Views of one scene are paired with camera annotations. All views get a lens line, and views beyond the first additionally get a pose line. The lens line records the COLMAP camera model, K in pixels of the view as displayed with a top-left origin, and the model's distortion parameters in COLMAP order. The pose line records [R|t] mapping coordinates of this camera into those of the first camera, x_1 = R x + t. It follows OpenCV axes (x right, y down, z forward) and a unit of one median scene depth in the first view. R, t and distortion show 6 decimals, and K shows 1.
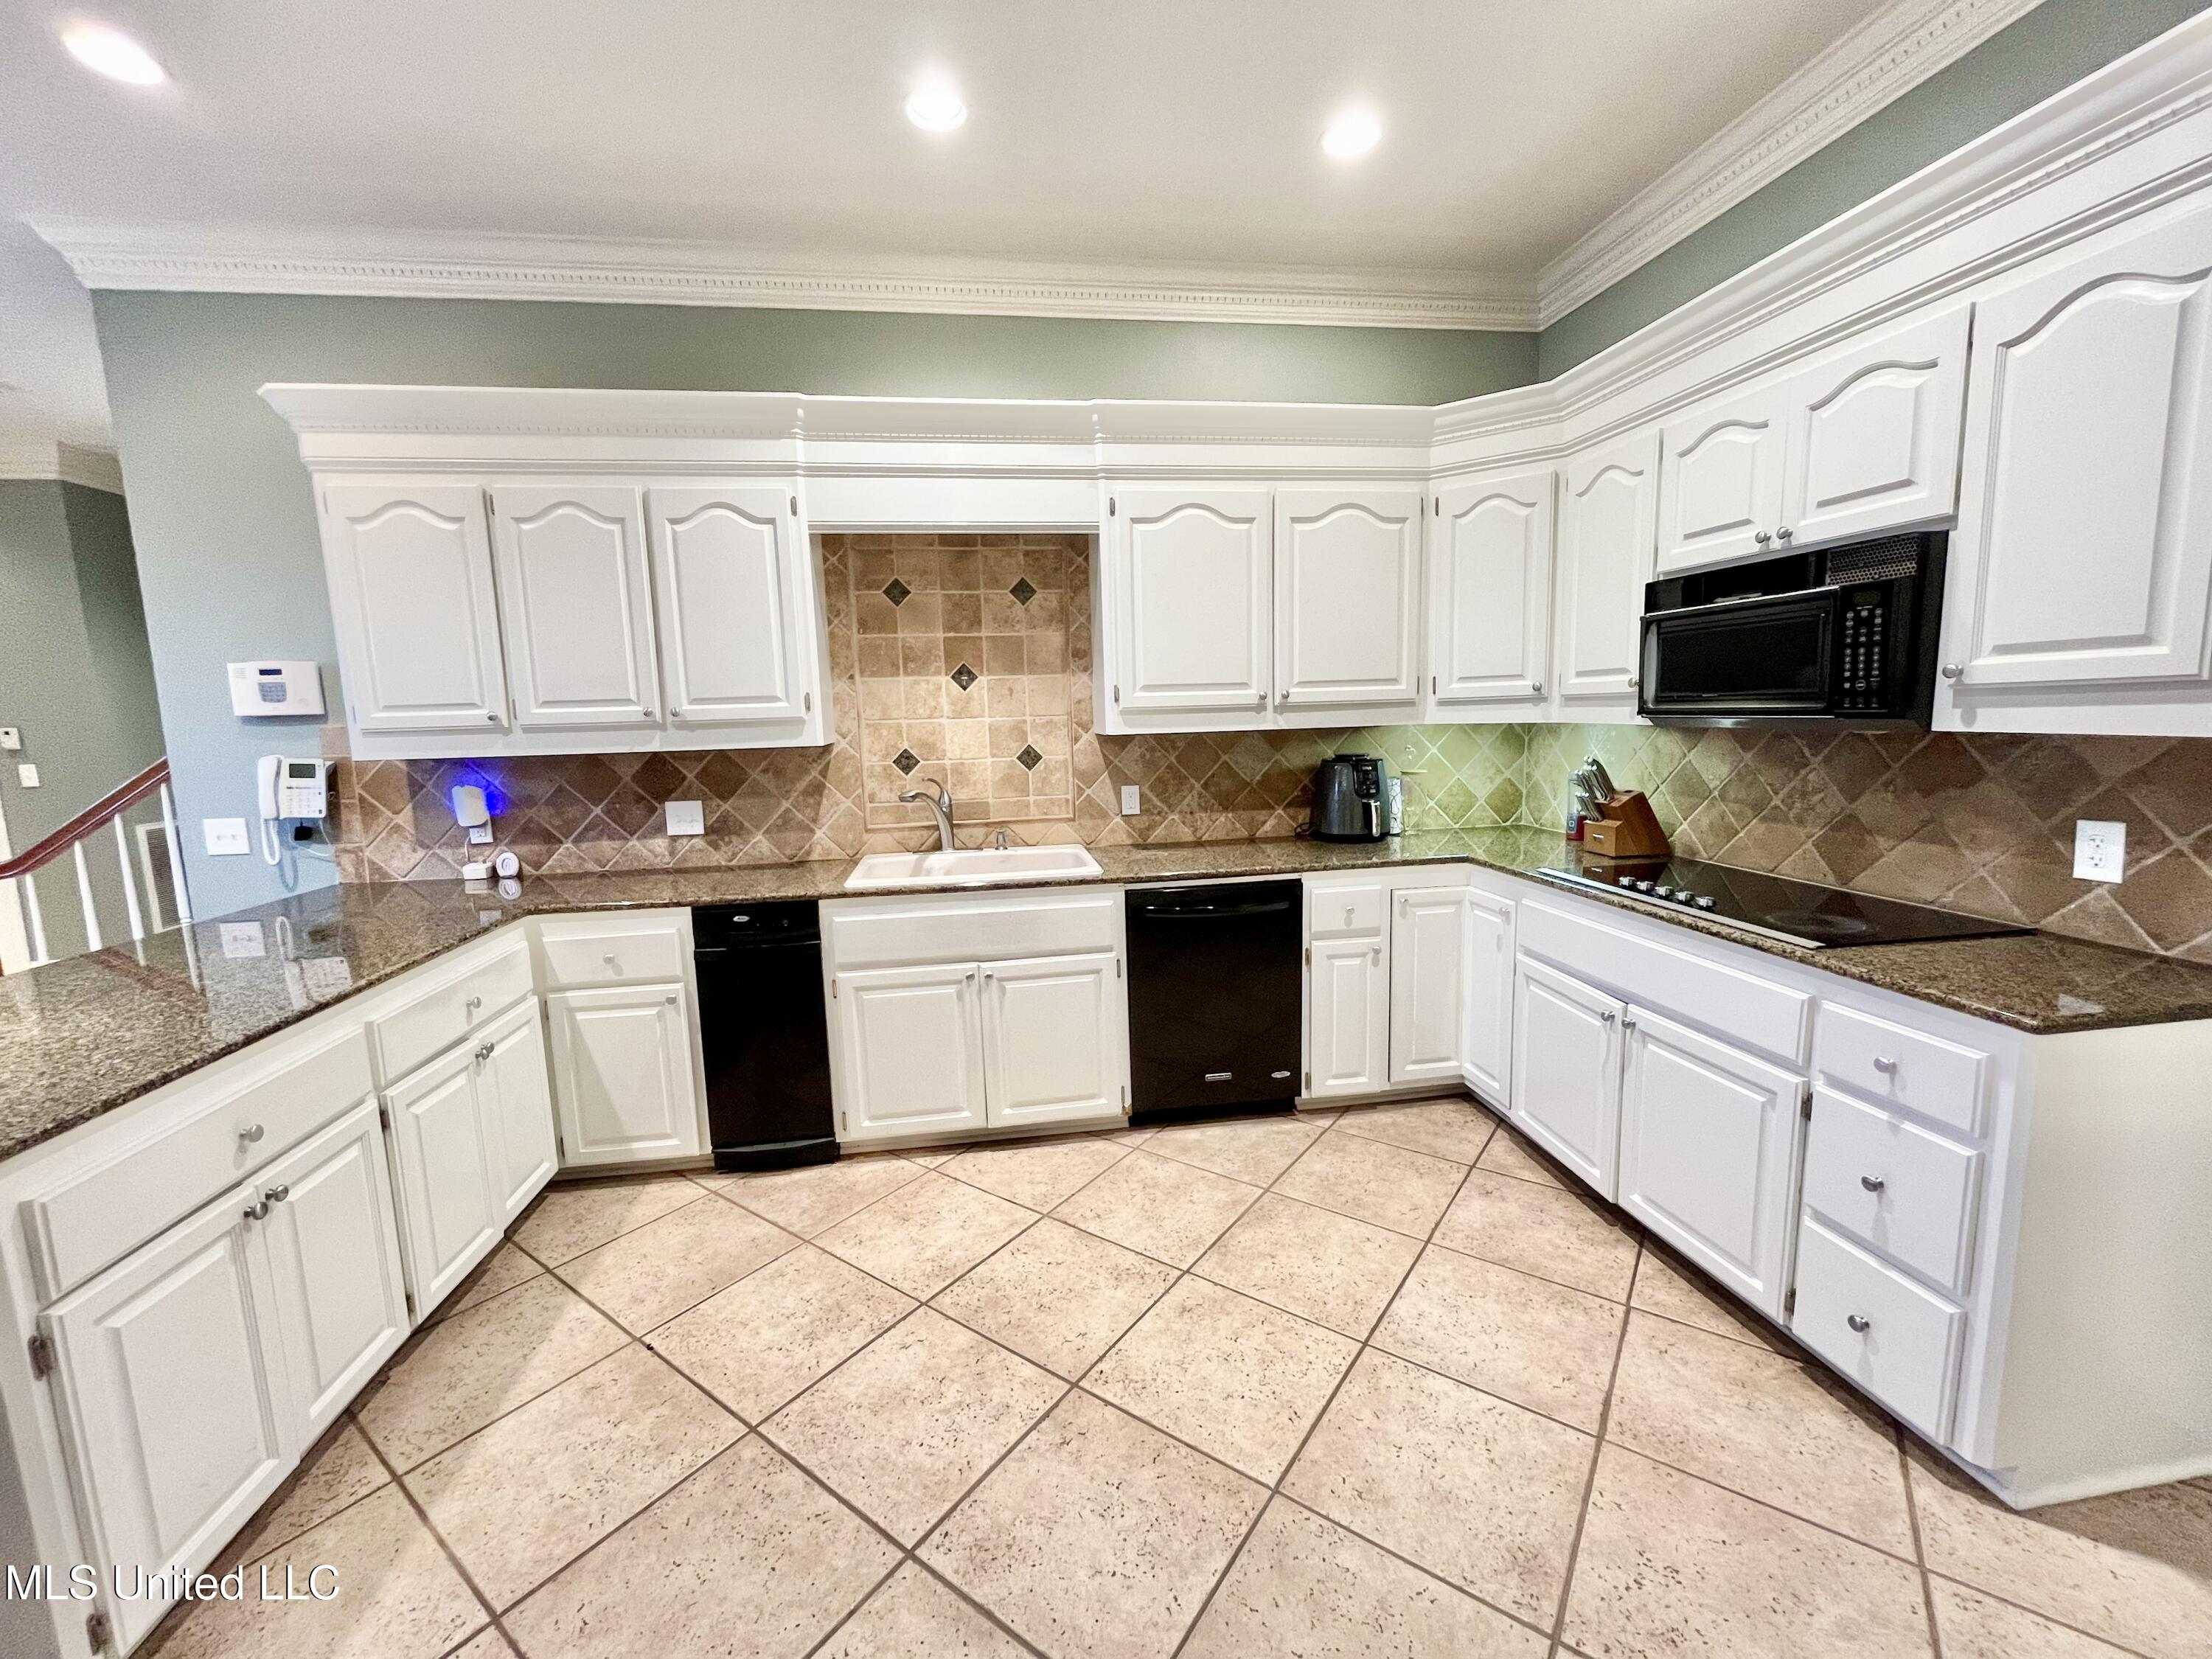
lens RADIAL K [[898.2, 0, 1100.5], [0, 898.2, 829.2], [0, 0, 1]] dist [-0.003529, 0.000697]
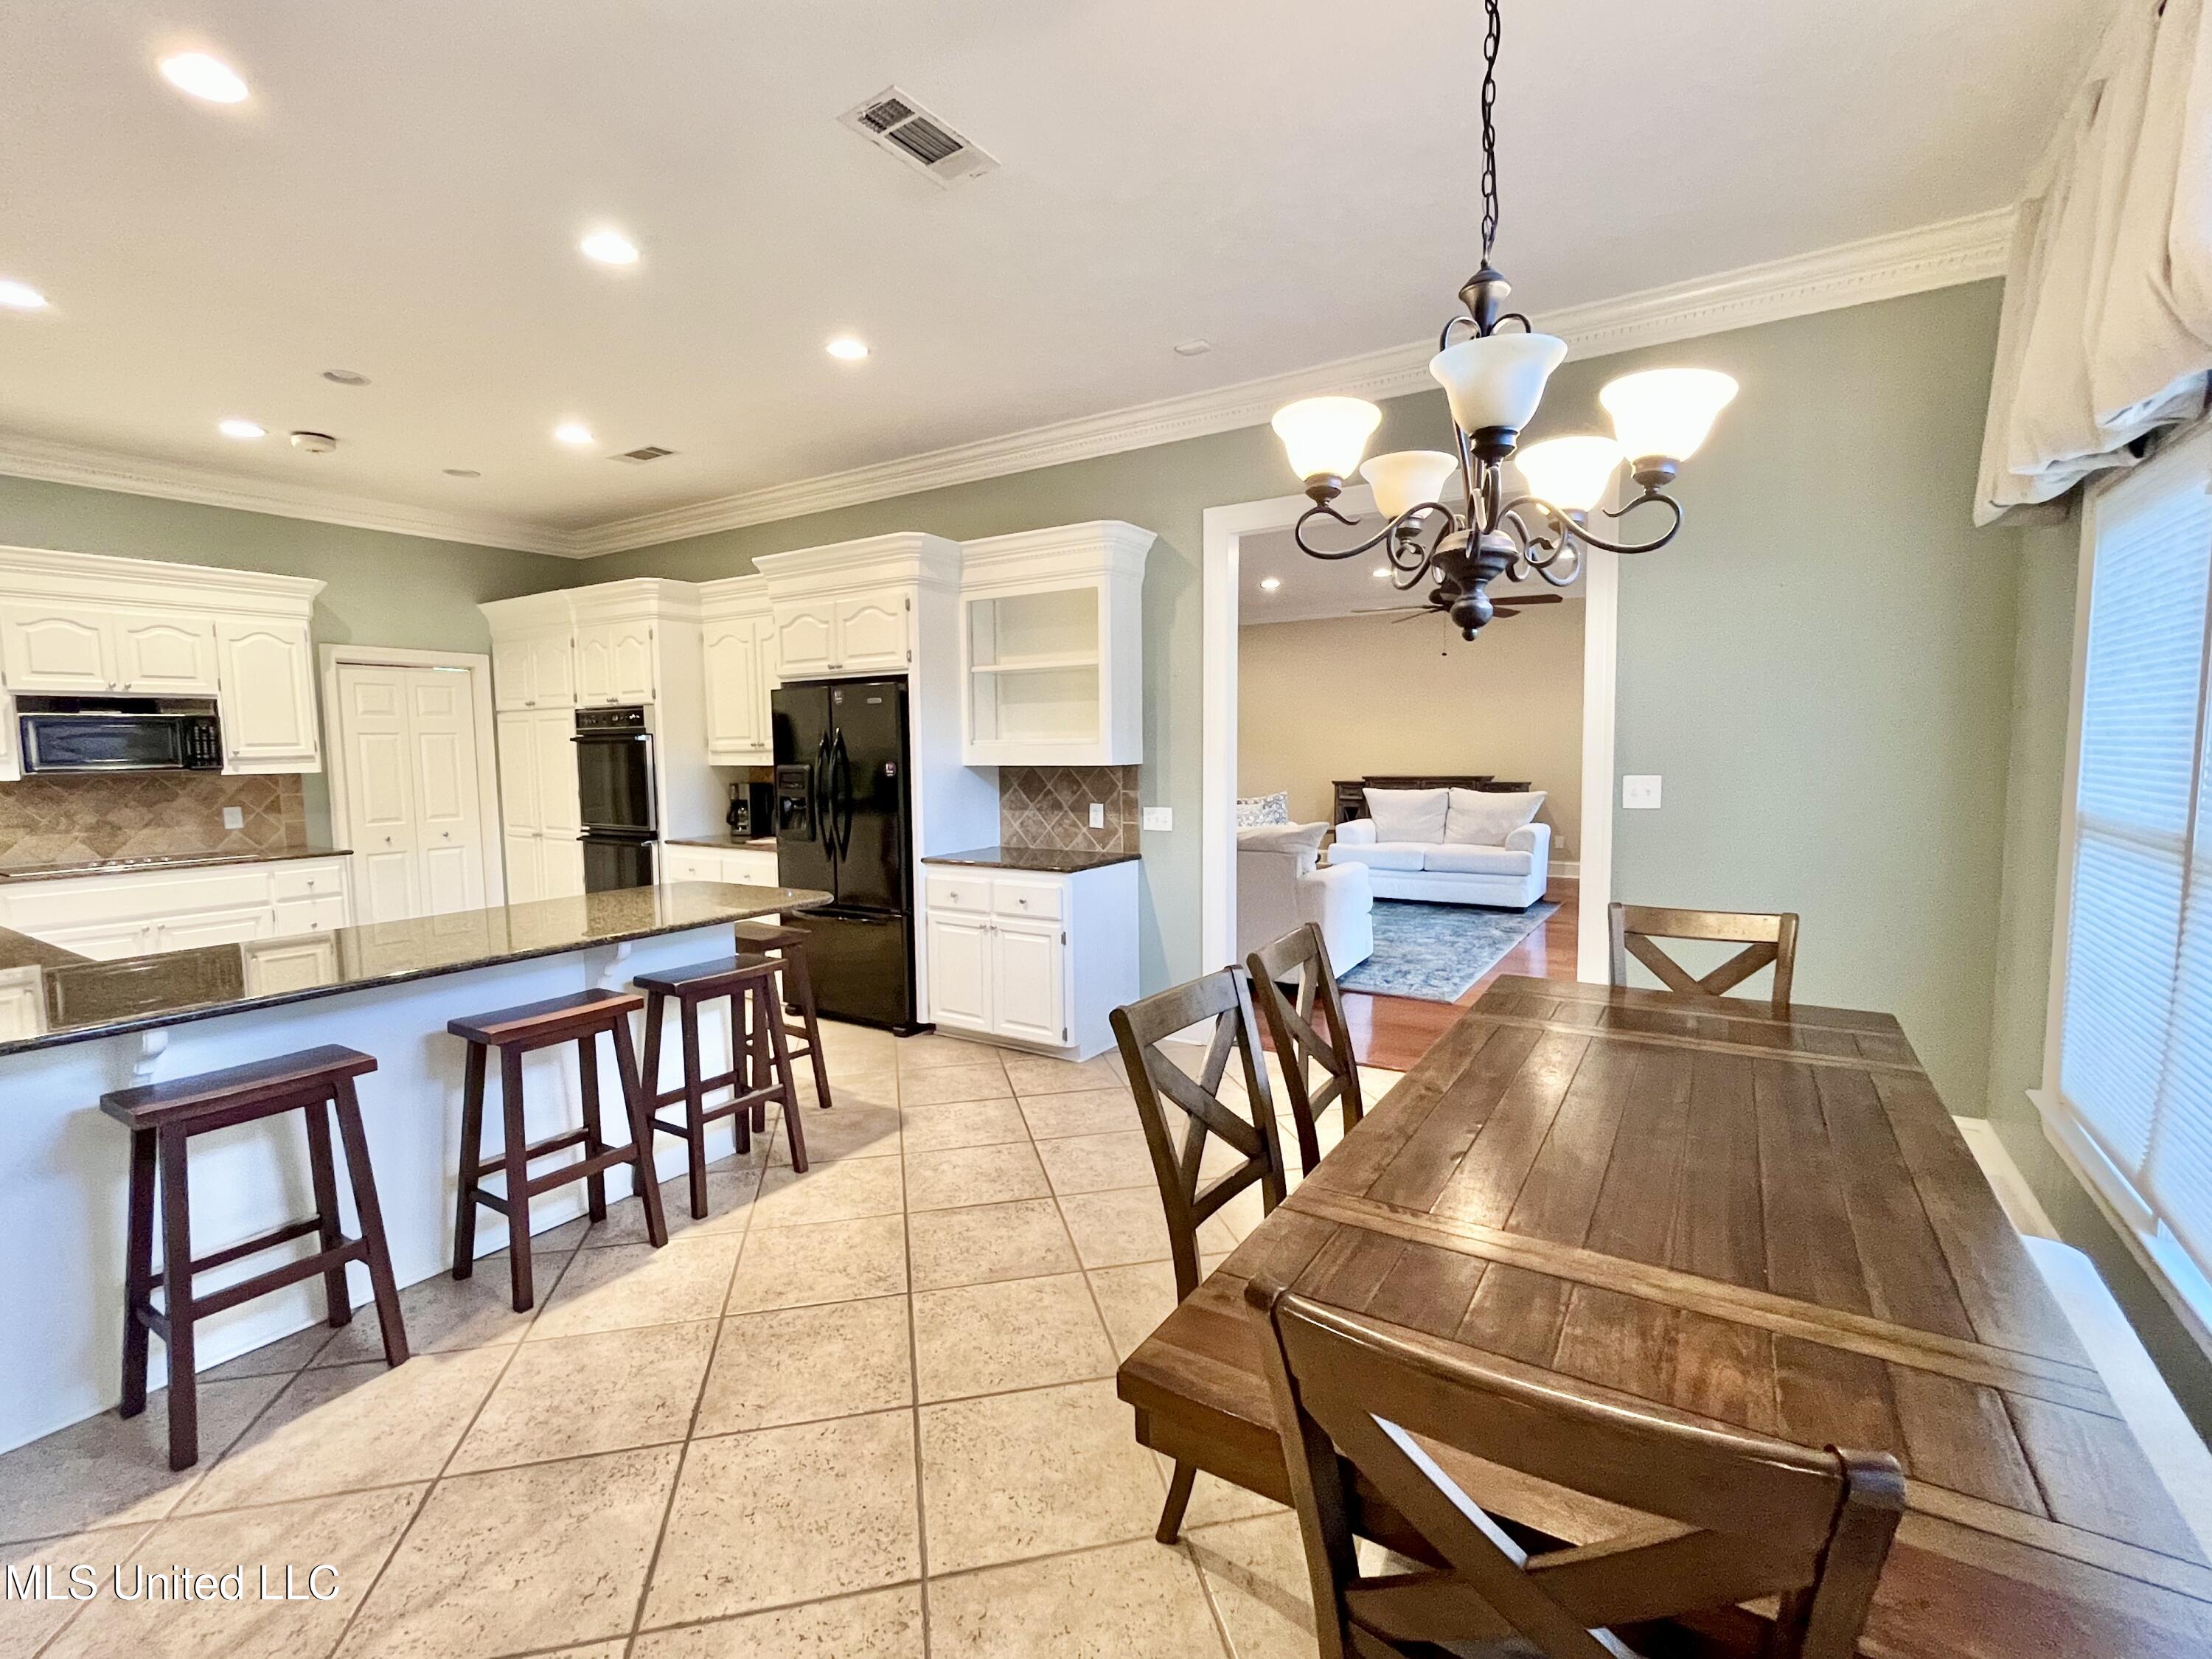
lens RADIAL K [[996.4, 0, 1099.9], [0, 996.4, 827.9], [0, 0, 1]] dist [-0.002285, 0.000734]
pose [[-0.751056, -0.016331, 0.660037, -2.125723], [0.124293, 0.978322, 0.165639, -0.088077], [-0.648434, 0.206443, -0.732745, 1.096835]]
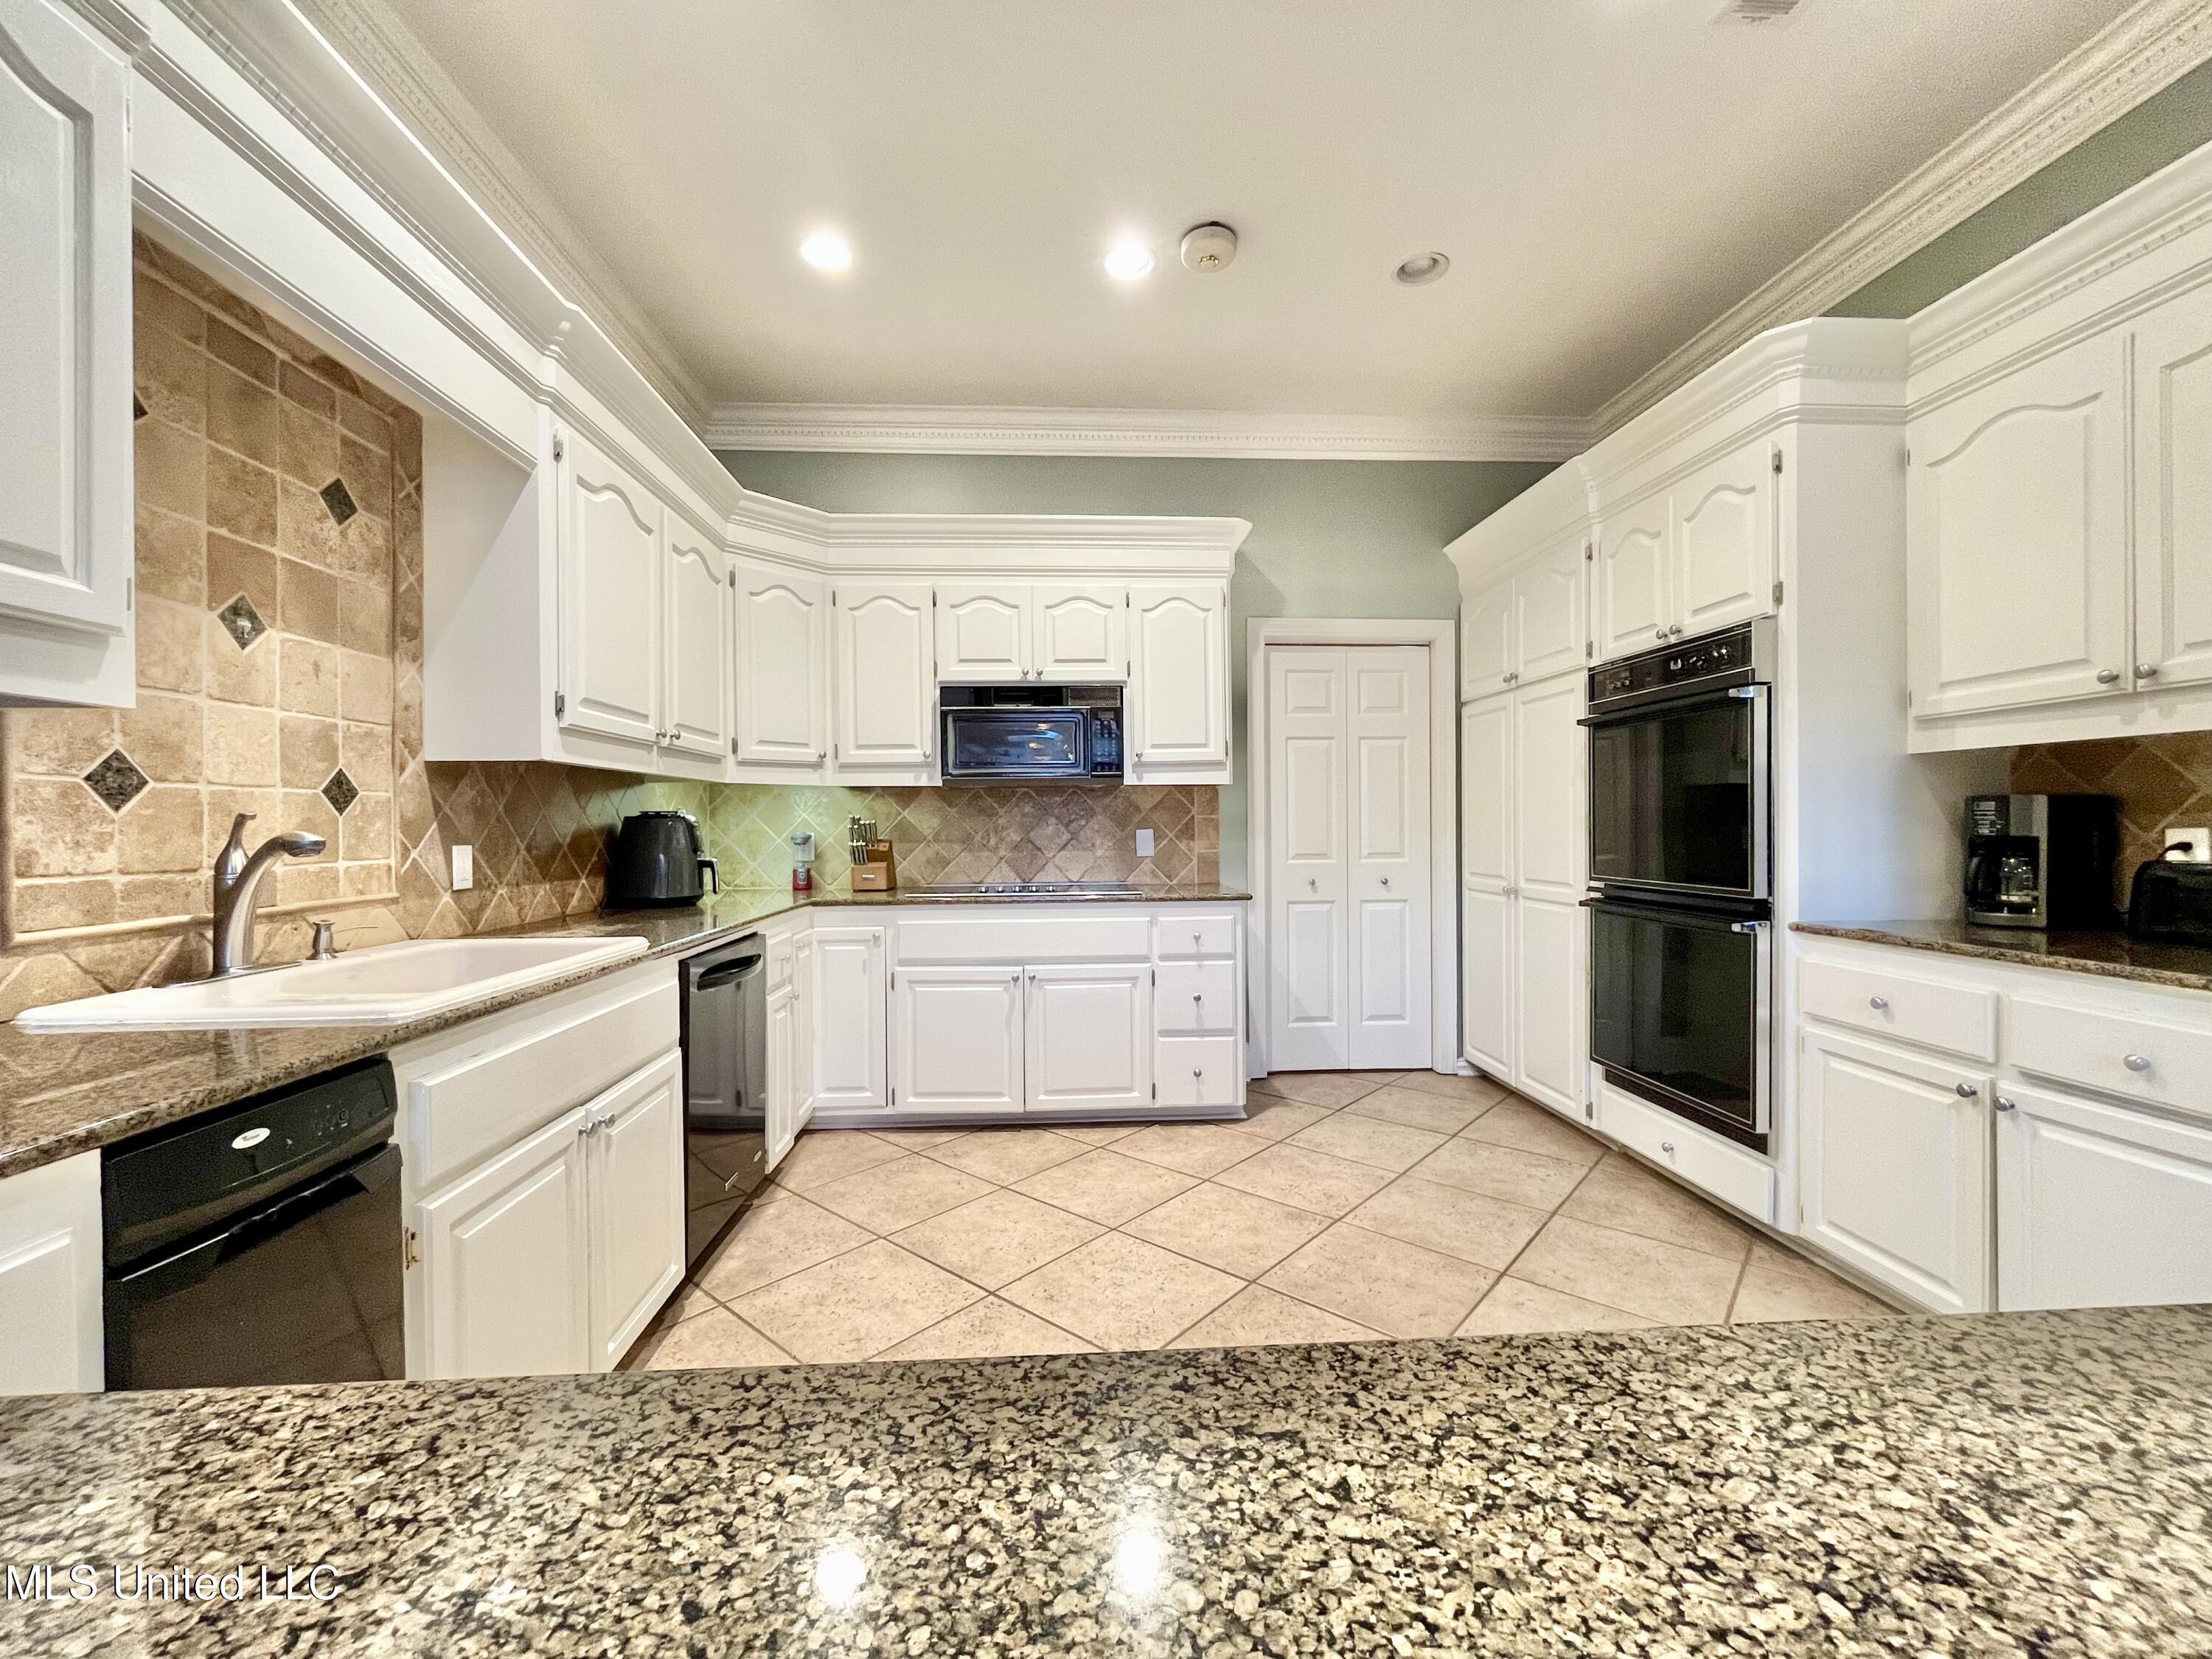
lens RADIAL K [[898.2, 0, 1101.1], [0, 898.2, 829.8], [0, 0, 1]] dist [-0.003529, 0.000697]
pose [[0.088781, 0.022516, 0.995797, -0.793821], [0.140018, 0.989535, -0.034858, 0.039511], [-0.986161, 0.142524, 0.084699, 0.656957]]
